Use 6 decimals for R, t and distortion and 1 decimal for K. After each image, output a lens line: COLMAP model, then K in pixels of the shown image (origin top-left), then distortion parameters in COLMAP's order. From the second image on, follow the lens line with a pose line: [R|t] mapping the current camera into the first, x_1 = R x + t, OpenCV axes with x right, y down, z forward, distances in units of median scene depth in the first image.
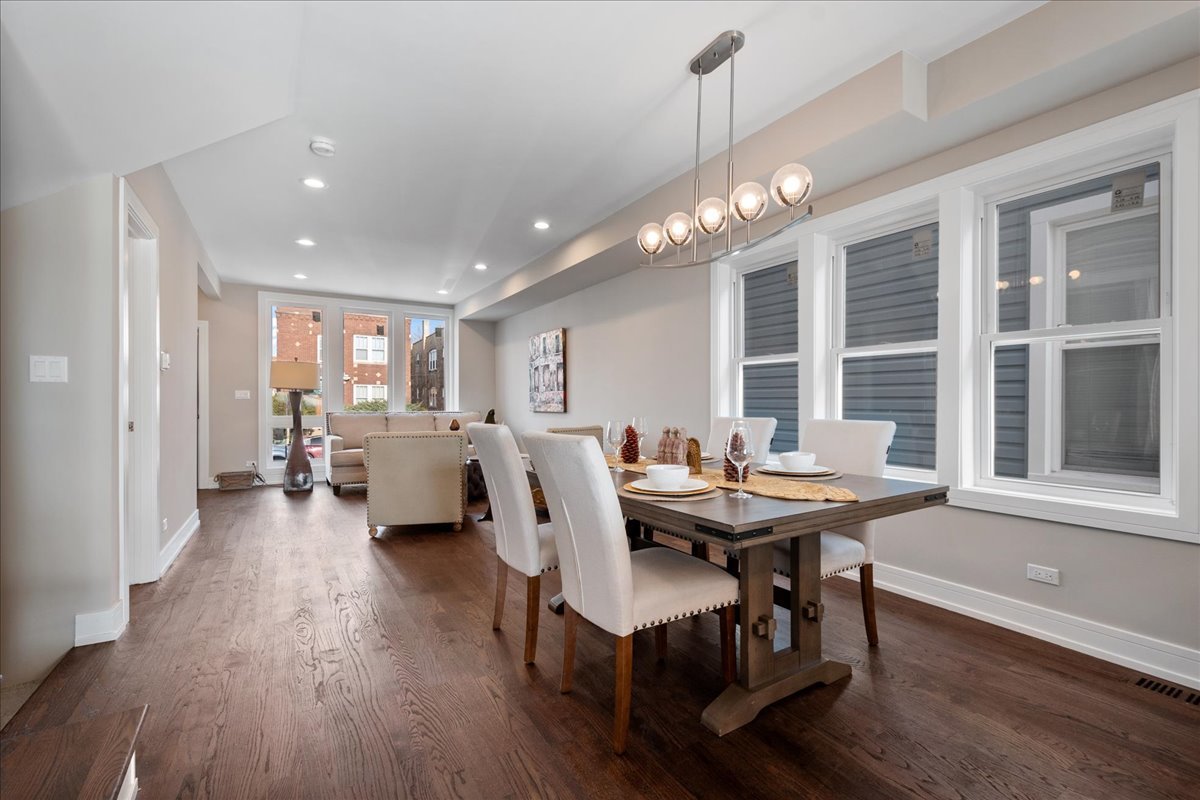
lens RADIAL K [[522.6, 0, 610.7], [0, 522.6, 412.6], [0, 0, 1]] dist [0.004403, -0.000278]
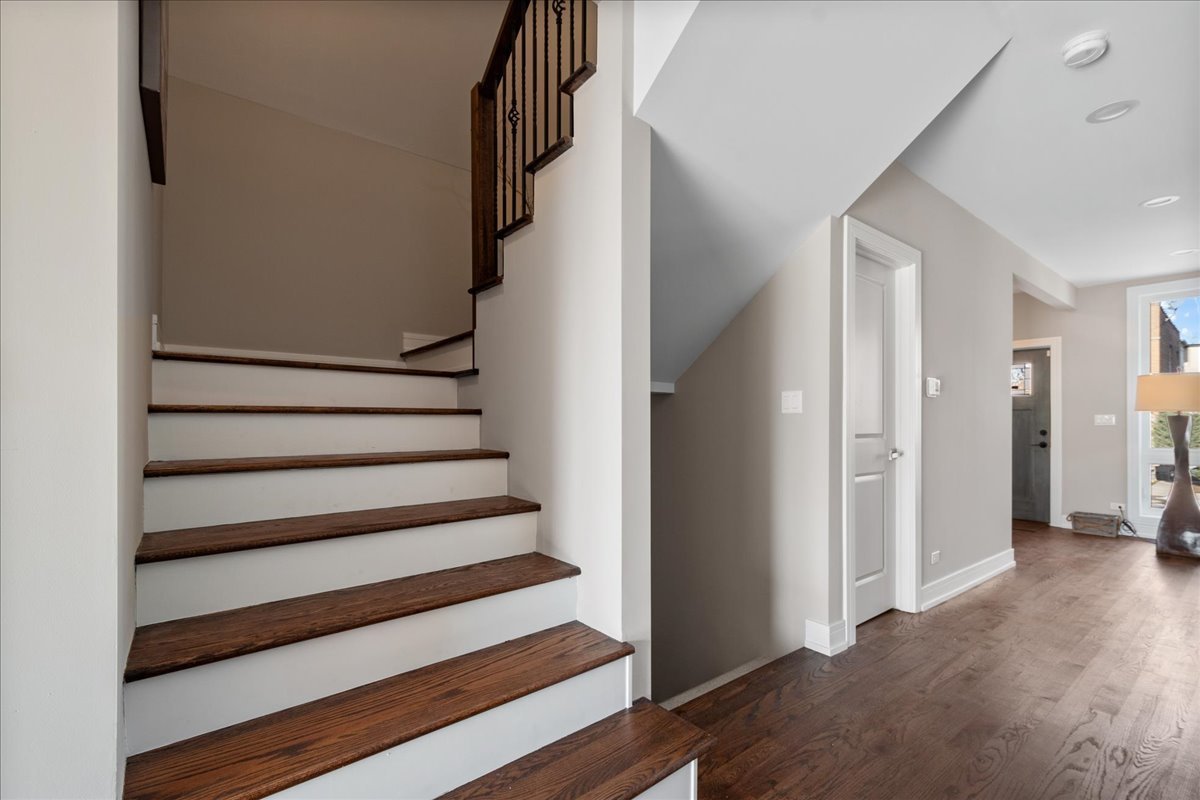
lens RADIAL K [[525.2, 0, 613.1], [0, 525.2, 420.3], [0, 0, 1]] dist [0.002139, 0.000108]
pose [[0.117683, -0.003595, -0.993045, 0.035115], [-0.026979, 0.999613, -0.006816, -0.013519], [0.992685, 0.027594, 0.117540, 0.274197]]
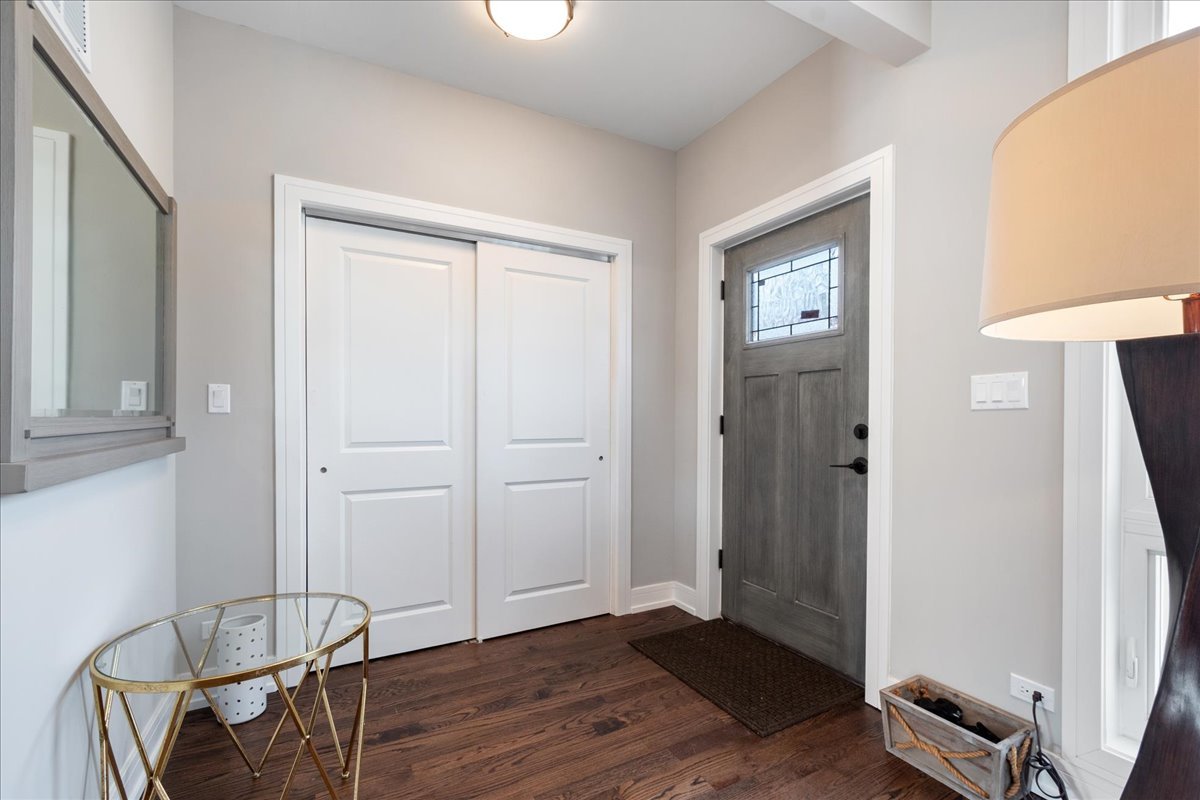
lens RADIAL K [[525.2, 0, 613.1], [0, 525.2, 420.3], [0, 0, 1]] dist [0.002139, 0.000108]
pose [[-0.052308, 0.005015, -0.998618, -0.824653], [-0.026445, 0.999630, 0.006406, -0.031530], [0.998281, 0.026743, -0.052156, 1.536445]]
